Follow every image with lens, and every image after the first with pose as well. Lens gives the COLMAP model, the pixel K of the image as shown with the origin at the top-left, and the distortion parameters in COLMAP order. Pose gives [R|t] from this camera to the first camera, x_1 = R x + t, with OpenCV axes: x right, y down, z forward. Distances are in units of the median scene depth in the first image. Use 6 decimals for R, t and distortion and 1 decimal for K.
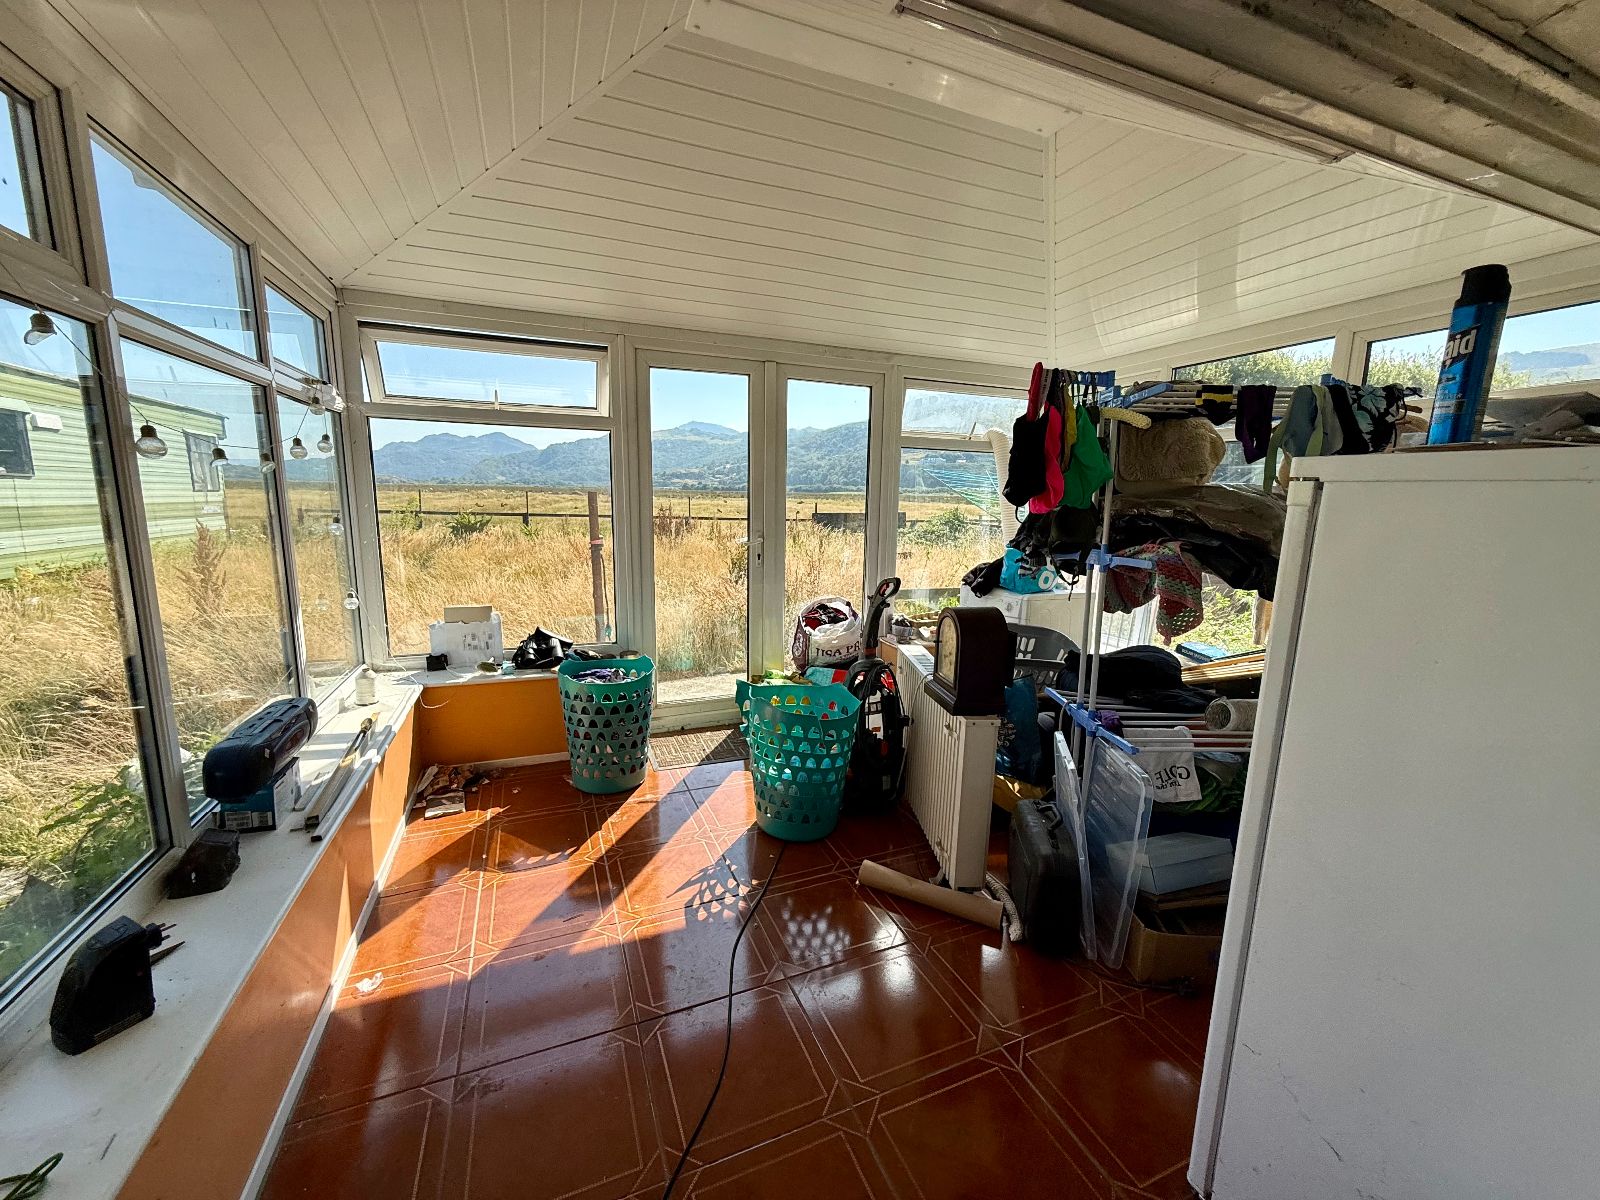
lens RADIAL K [[640.3, 0, 800.0], [0, 640.3, 600.0], [0, 0, 1]] dist [0.000068, 0.000056]
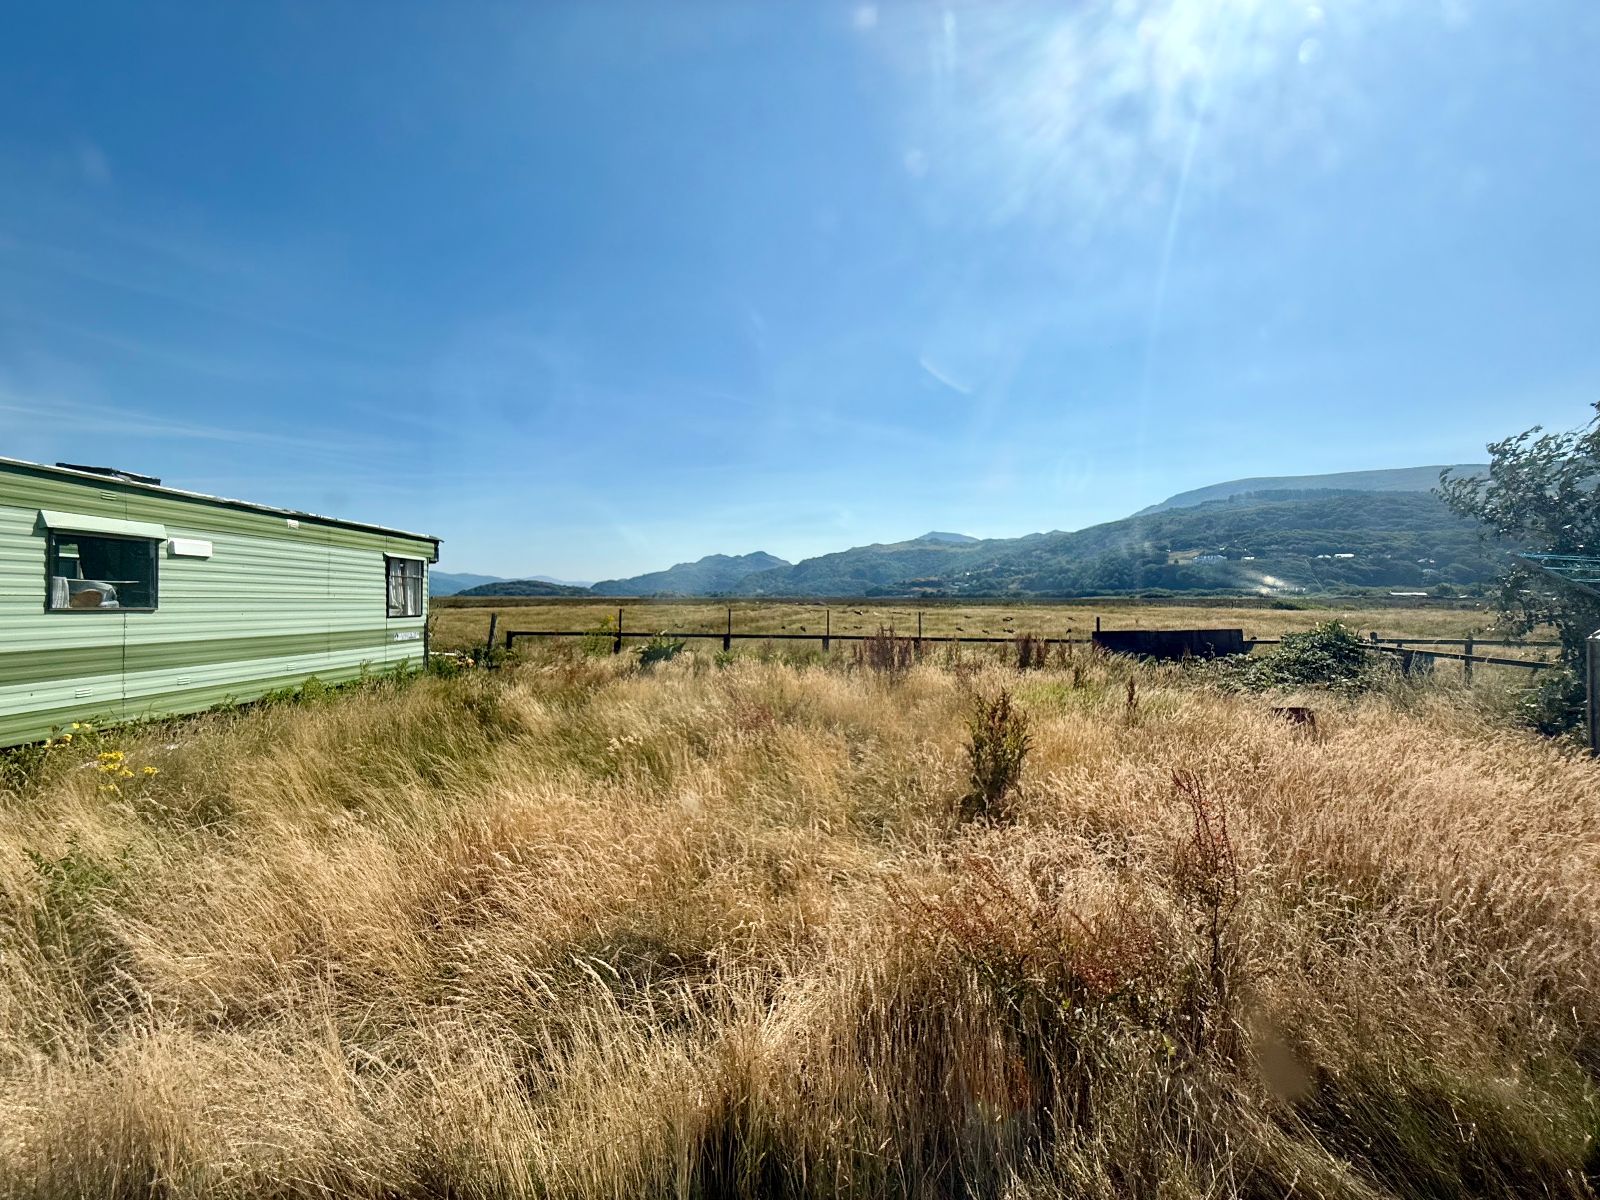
lens RADIAL K [[640.3, 0, 800.0], [0, 640.3, 600.0], [0, 0, 1]] dist [0.000068, 0.000056]
pose [[0.933199, -0.020298, -0.358785, -0.034782], [-0.039626, 0.986502, -0.158880, -0.053875], [0.357168, 0.162484, 0.919799, 0.267717]]
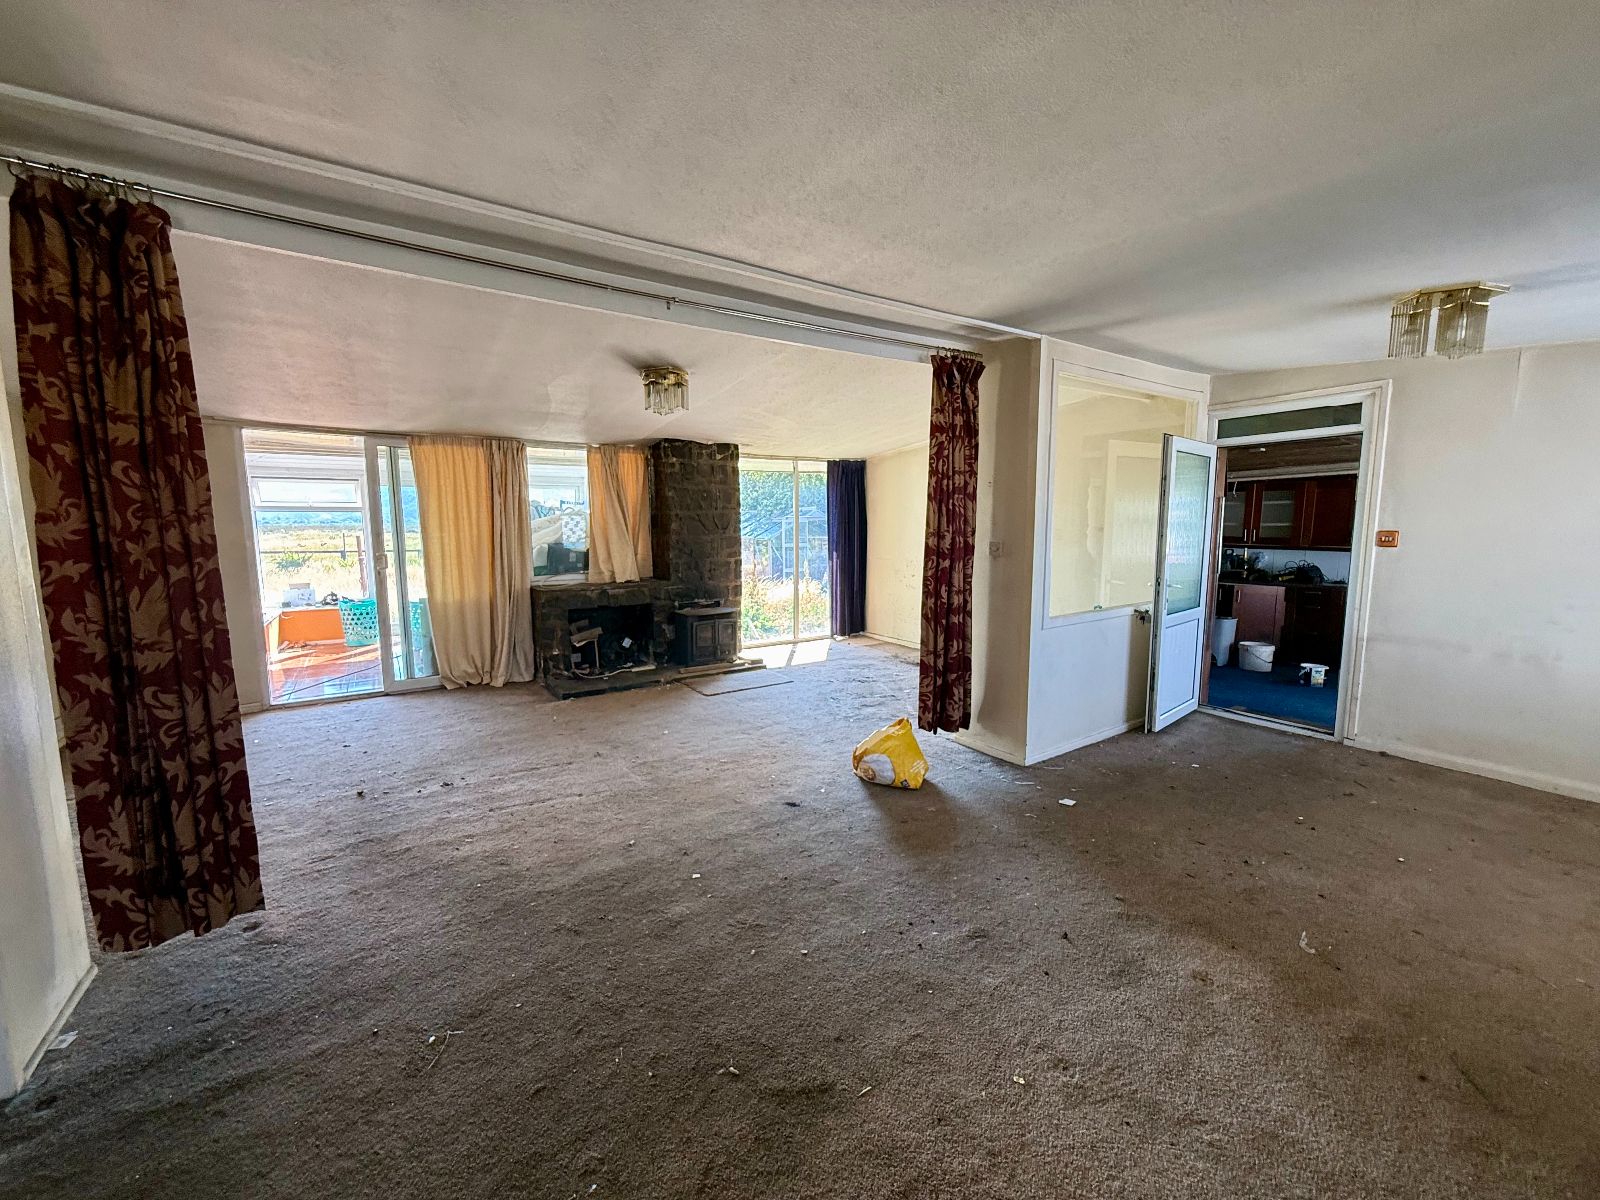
lens RADIAL K [[640.3, 0, 800.0], [0, 640.3, 600.0], [0, 0, 1]] dist [0.000068, 0.000056]
pose [[0.979271, -0.049458, 0.196424, 0.885461], [0.058592, 0.997441, -0.040961, 0.293901], [-0.193895, 0.051621, 0.979663, -1.795385]]
